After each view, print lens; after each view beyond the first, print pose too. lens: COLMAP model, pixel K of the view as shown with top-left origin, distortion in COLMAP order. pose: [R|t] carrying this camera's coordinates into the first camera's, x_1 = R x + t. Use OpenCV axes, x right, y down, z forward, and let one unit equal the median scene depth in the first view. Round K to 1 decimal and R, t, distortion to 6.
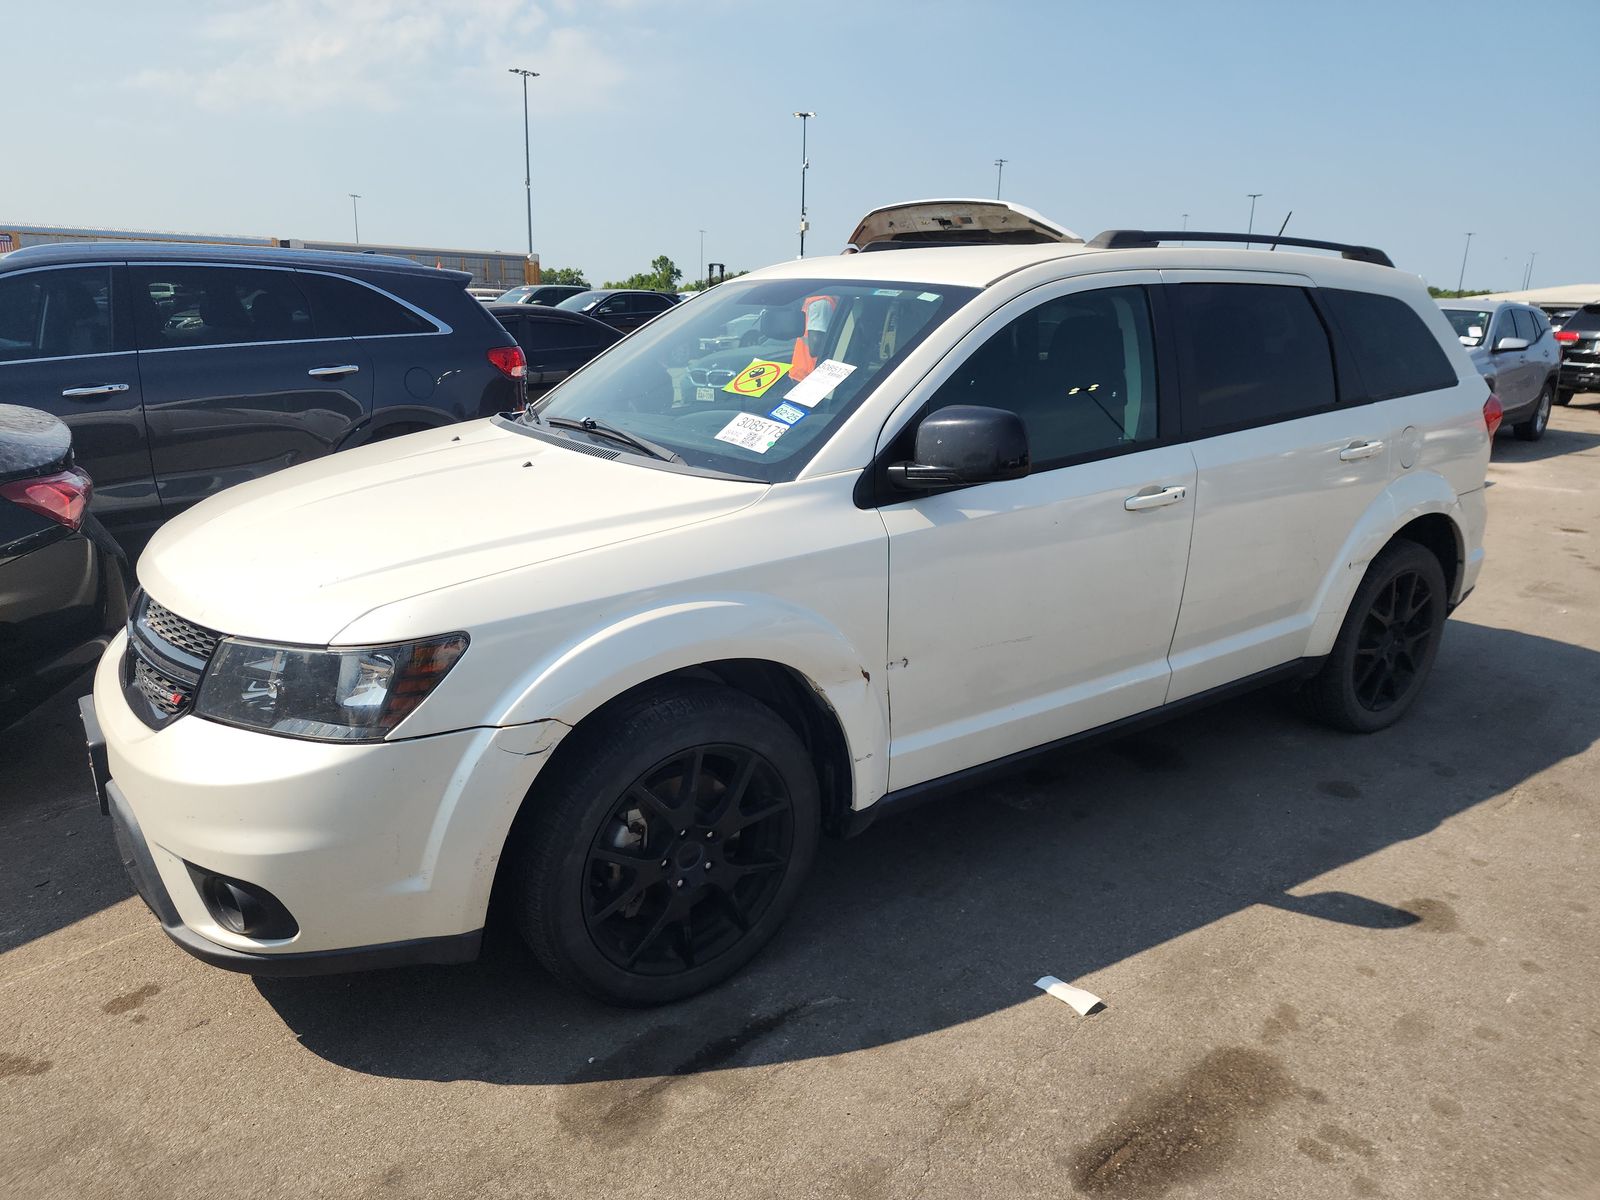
lens RADIAL K [[1142.9, 0, 800.0], [0, 1142.9, 600.0], [0, 0, 1]] dist [0.041360, -0.065443]
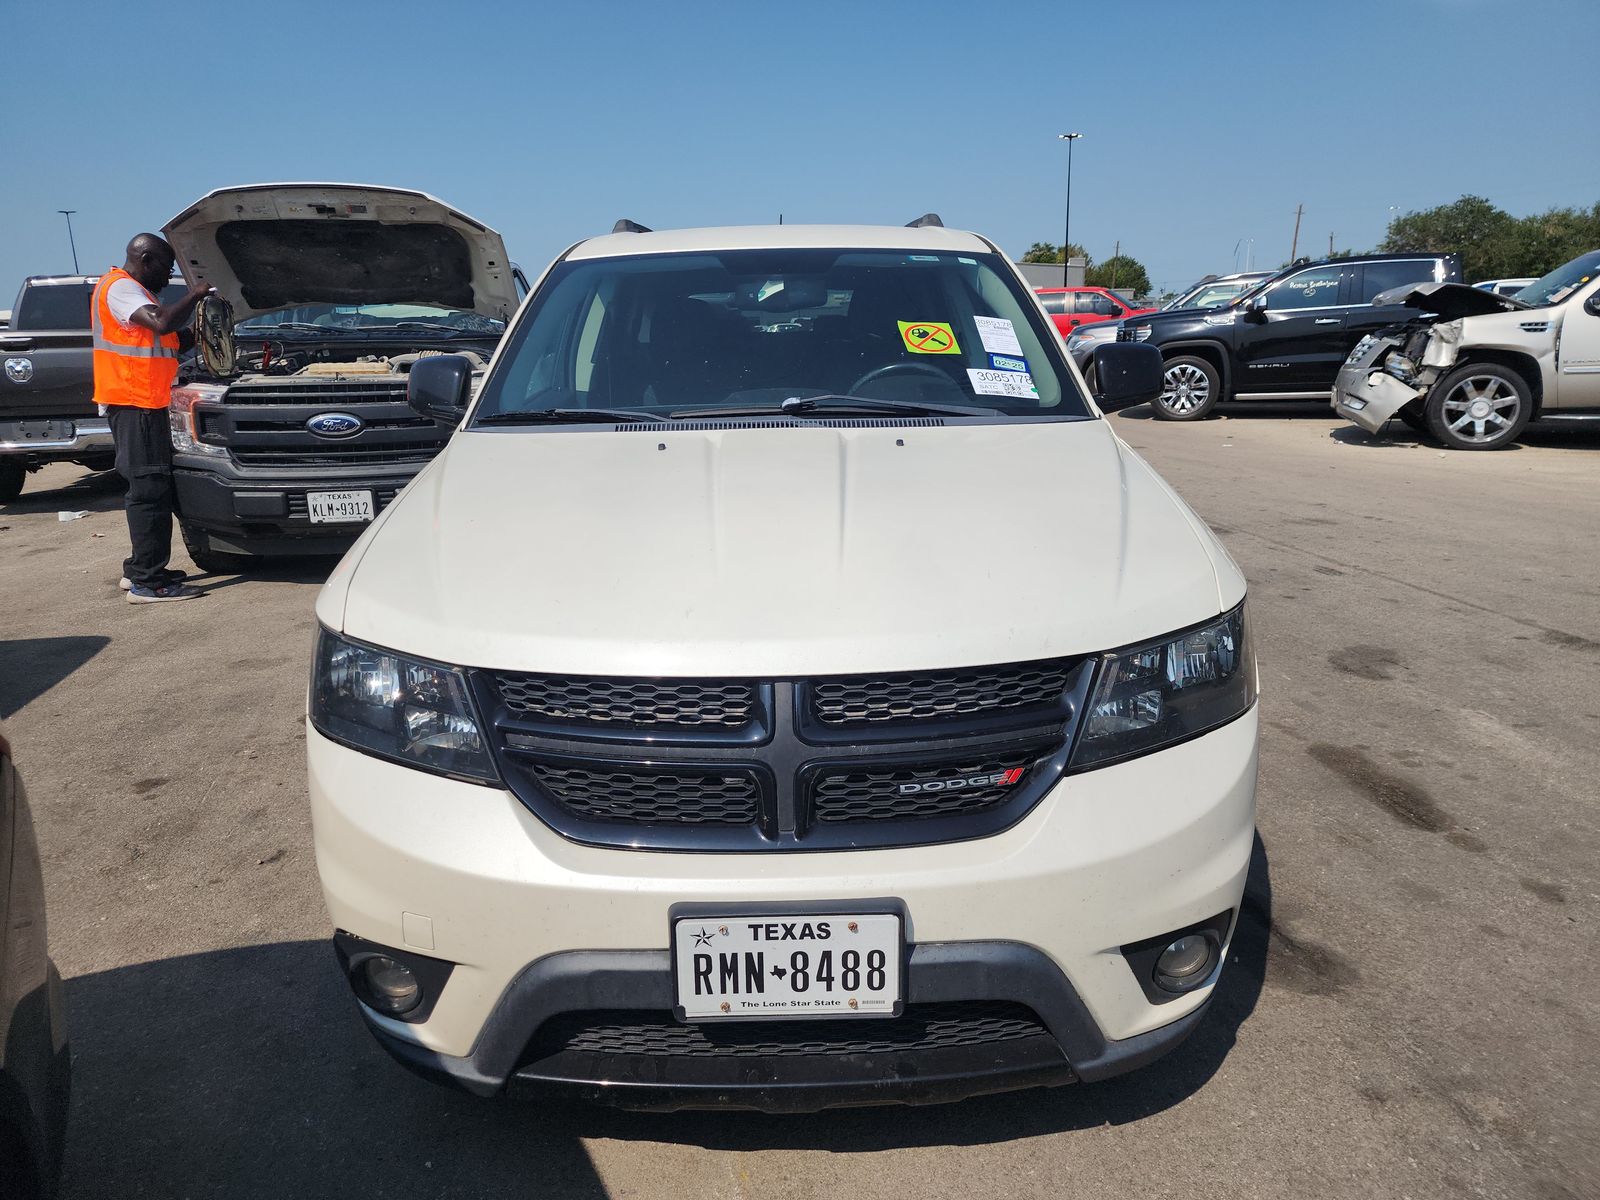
lens RADIAL K [[1142.9, 0, 800.0], [0, 1142.9, 600.0], [0, 0, 1]] dist [0.041360, -0.065443]
pose [[0.510348, -0.222632, 0.830650, -0.502592], [0.246526, 0.963244, 0.106706, -0.054966], [-0.823875, 0.150320, 0.546474, 0.296806]]
